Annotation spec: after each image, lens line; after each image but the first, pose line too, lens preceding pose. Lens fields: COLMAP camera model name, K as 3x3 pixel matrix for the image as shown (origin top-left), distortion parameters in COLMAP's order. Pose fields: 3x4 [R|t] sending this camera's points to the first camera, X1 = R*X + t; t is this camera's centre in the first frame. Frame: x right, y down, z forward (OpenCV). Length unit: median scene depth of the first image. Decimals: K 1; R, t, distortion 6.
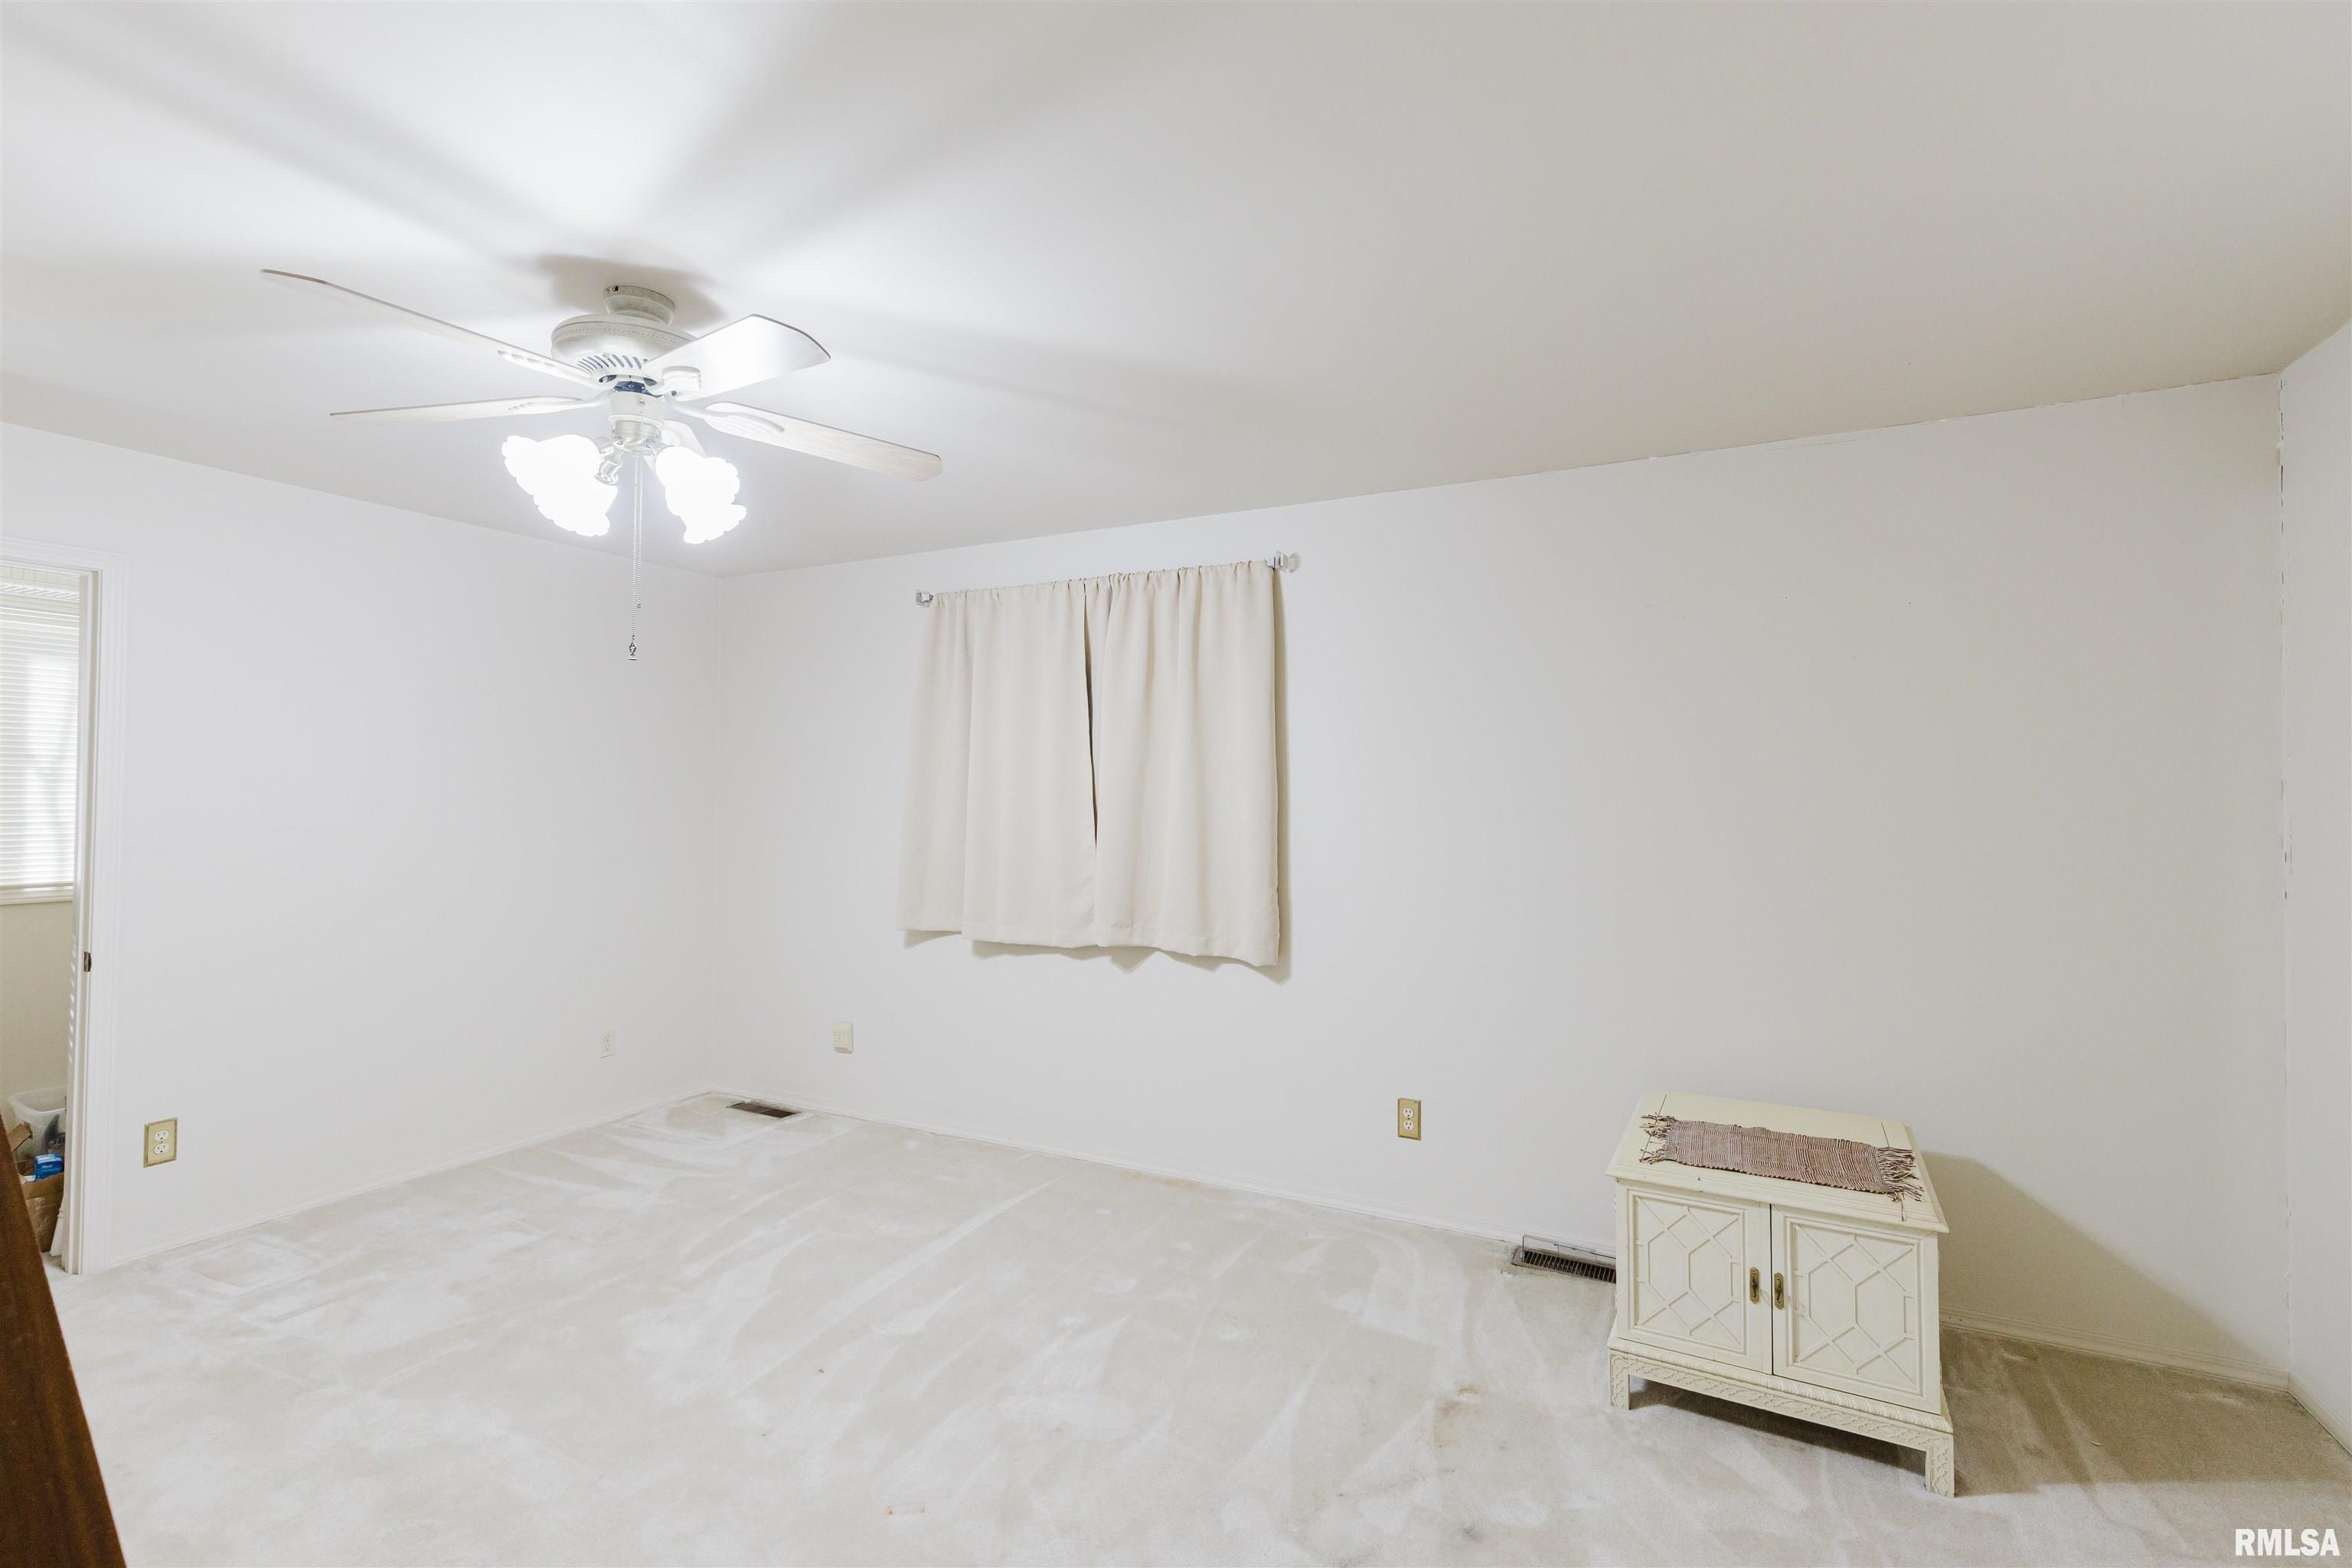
lens RADIAL K [[1061.2, 0, 1169.3], [0, 1061.2, 784.3], [0, 0, 1]] dist [0.012033, -0.002496]
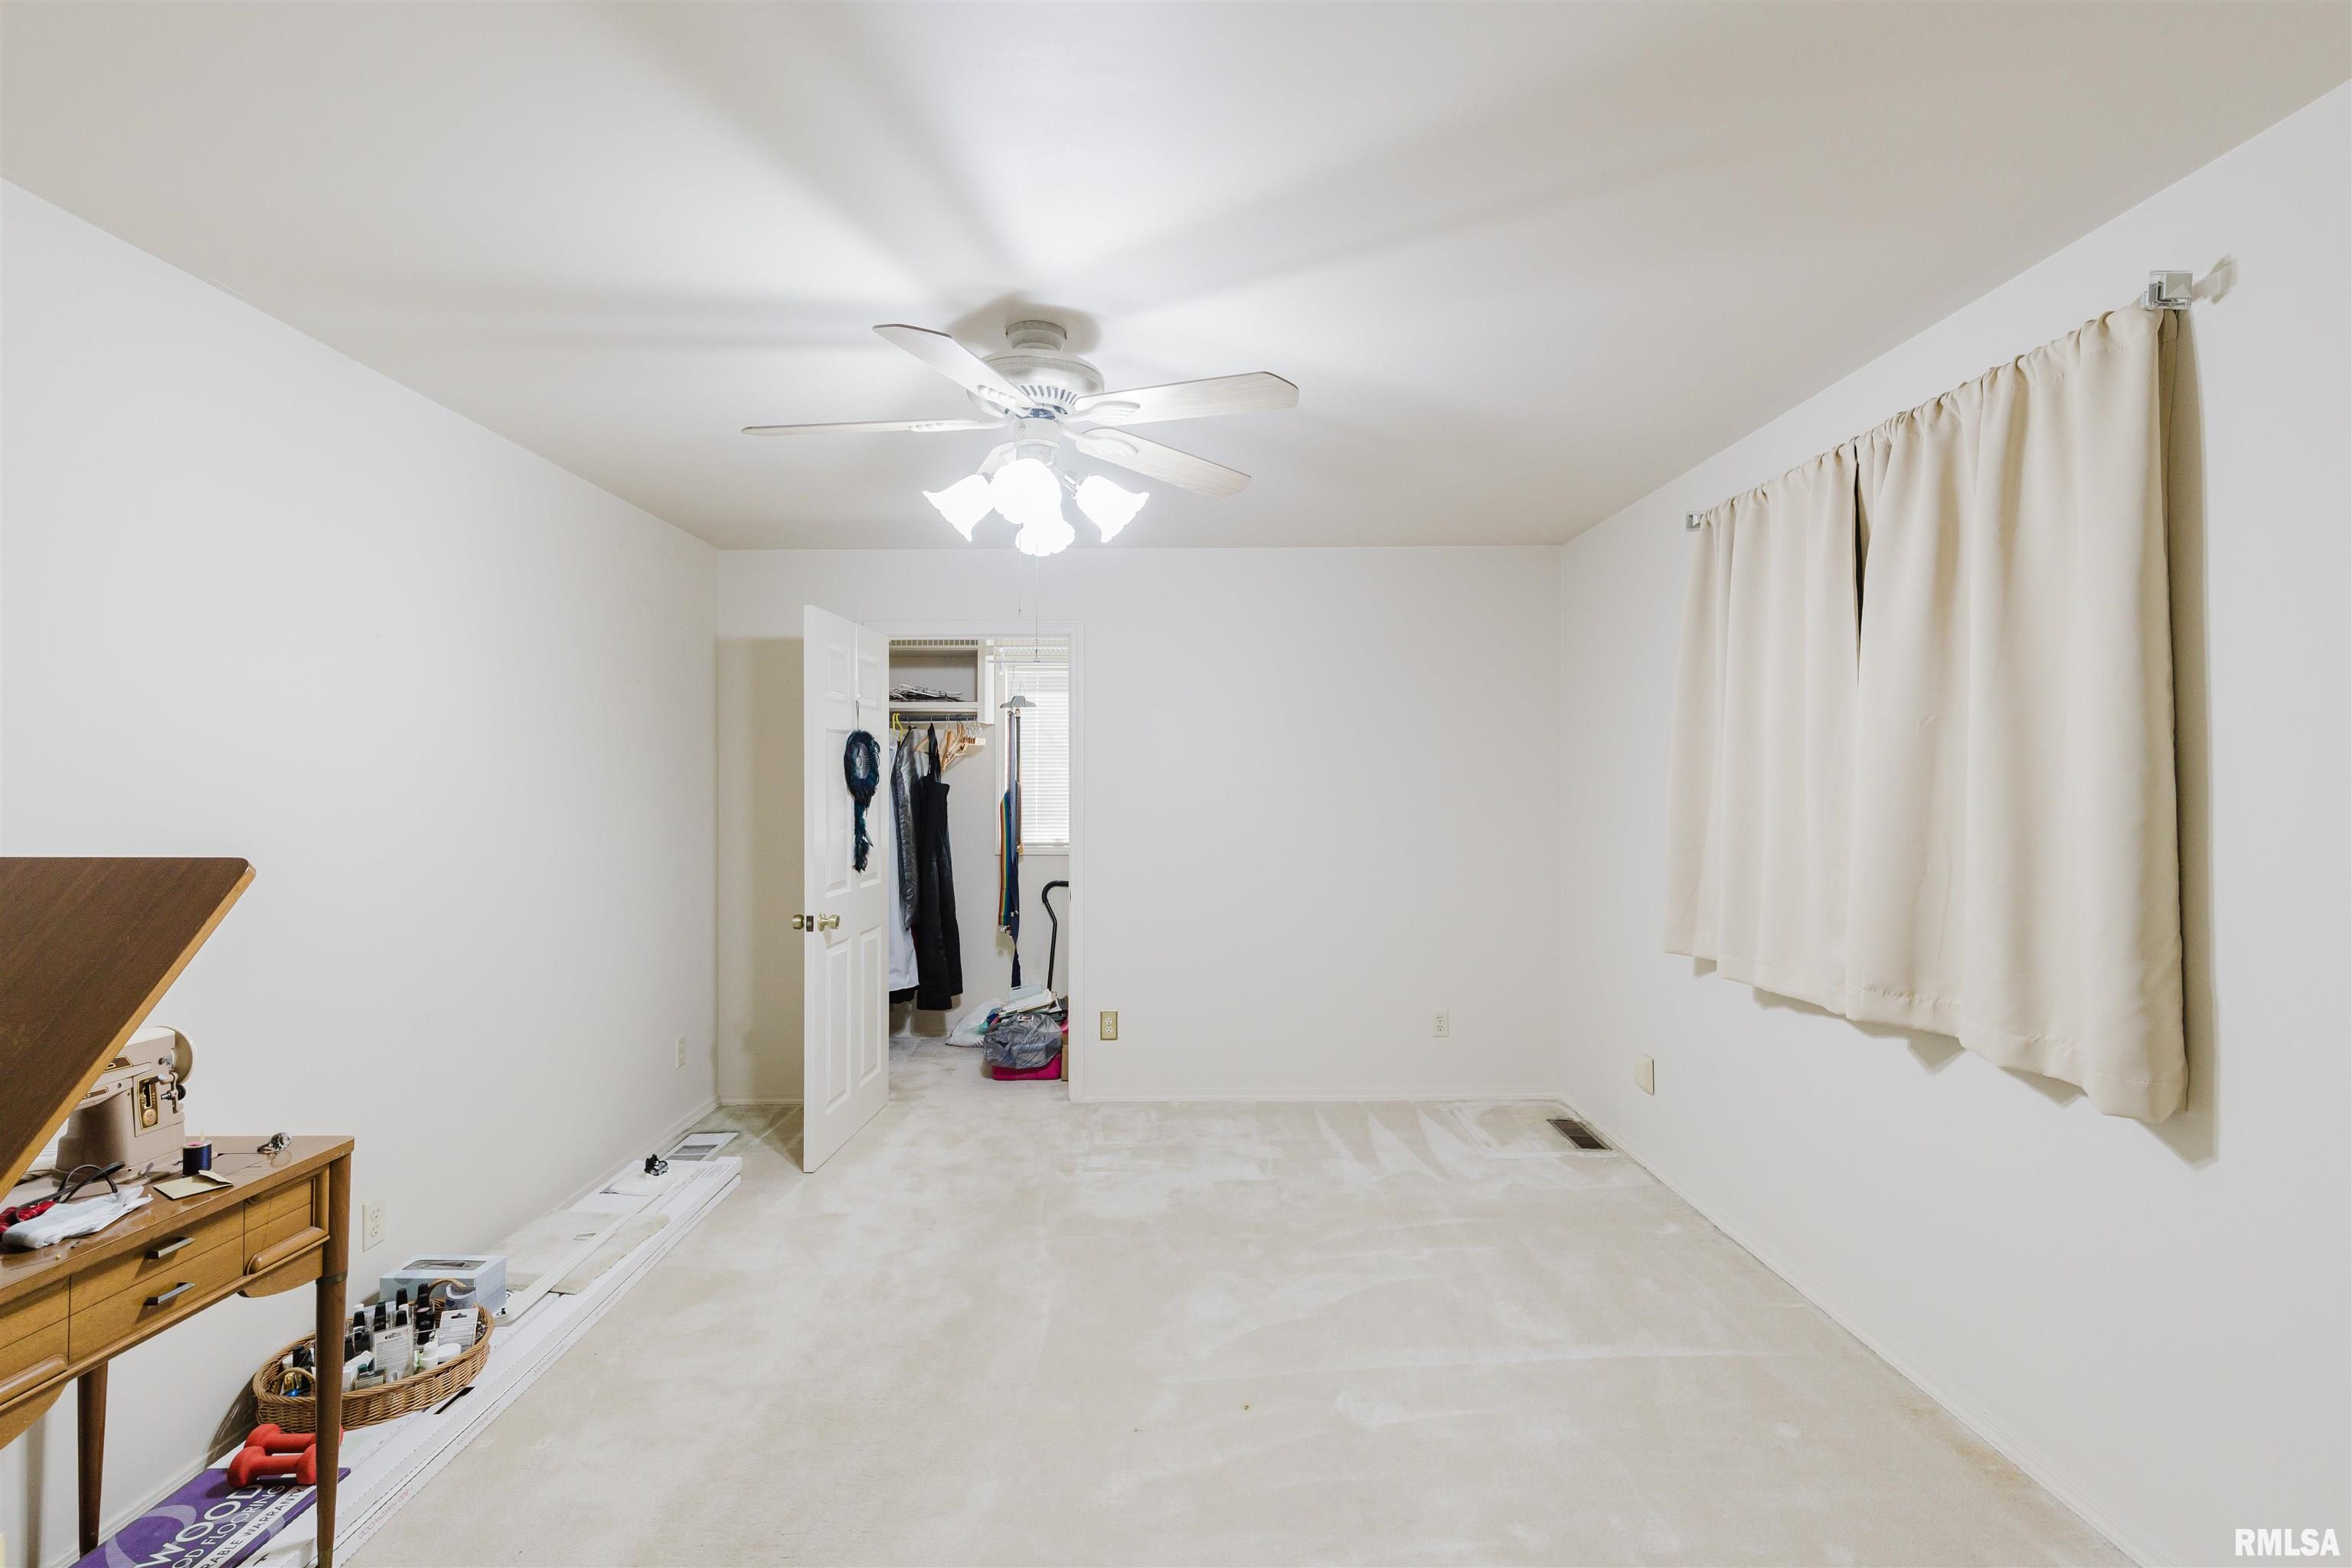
lens RADIAL K [[1061.2, 0, 1168.5], [0, 1061.2, 785.5], [0, 0, 1]] dist [0.012033, -0.002496]
pose [[0.462290, -0.004076, -0.886719, 0.318026], [0.016606, 0.999854, 0.004061, 0.005401], [0.886573, -0.016602, 0.462291, 0.360710]]
